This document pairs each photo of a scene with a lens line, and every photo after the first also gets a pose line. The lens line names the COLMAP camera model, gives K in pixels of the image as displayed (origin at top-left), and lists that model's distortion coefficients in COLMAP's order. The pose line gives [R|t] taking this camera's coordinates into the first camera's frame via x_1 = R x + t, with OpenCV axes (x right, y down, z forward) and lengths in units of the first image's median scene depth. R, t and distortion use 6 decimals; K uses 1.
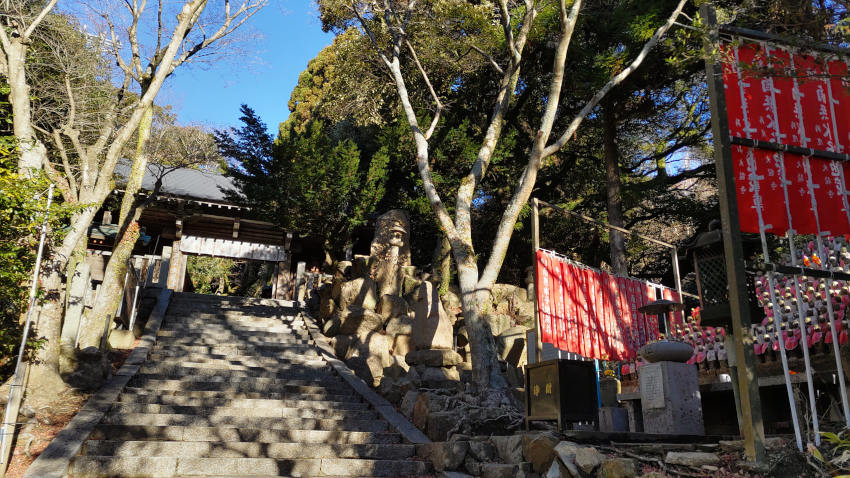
lens RADIAL K [[669.4, 0, 425.0], [0, 669.4, 239.0], [0, 0, 1]] dist [0.059438, -0.001578]
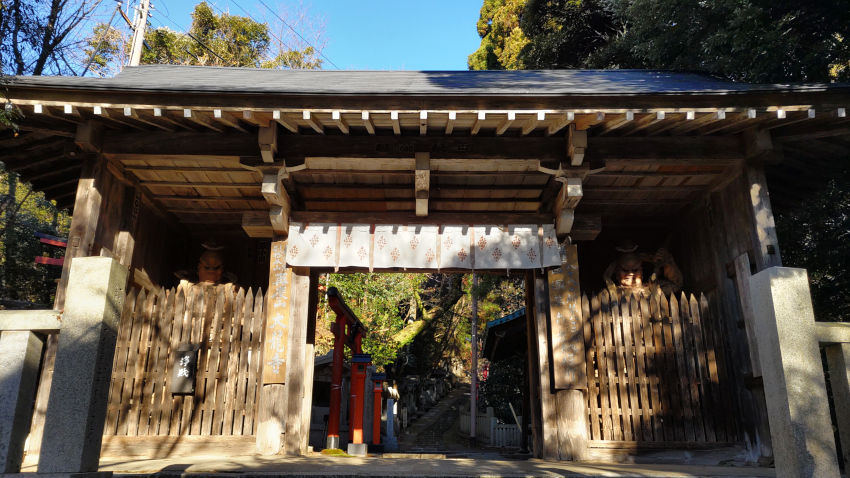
lens RADIAL K [[669.4, 0, 425.0], [0, 669.4, 239.0], [0, 0, 1]] dist [0.059438, -0.001578]
pose [[0.956708, -0.108044, -0.270253, -0.300637], [0.109835, 0.993913, -0.008535, 0.022271], [0.269530, -0.021518, 0.962752, 1.062204]]
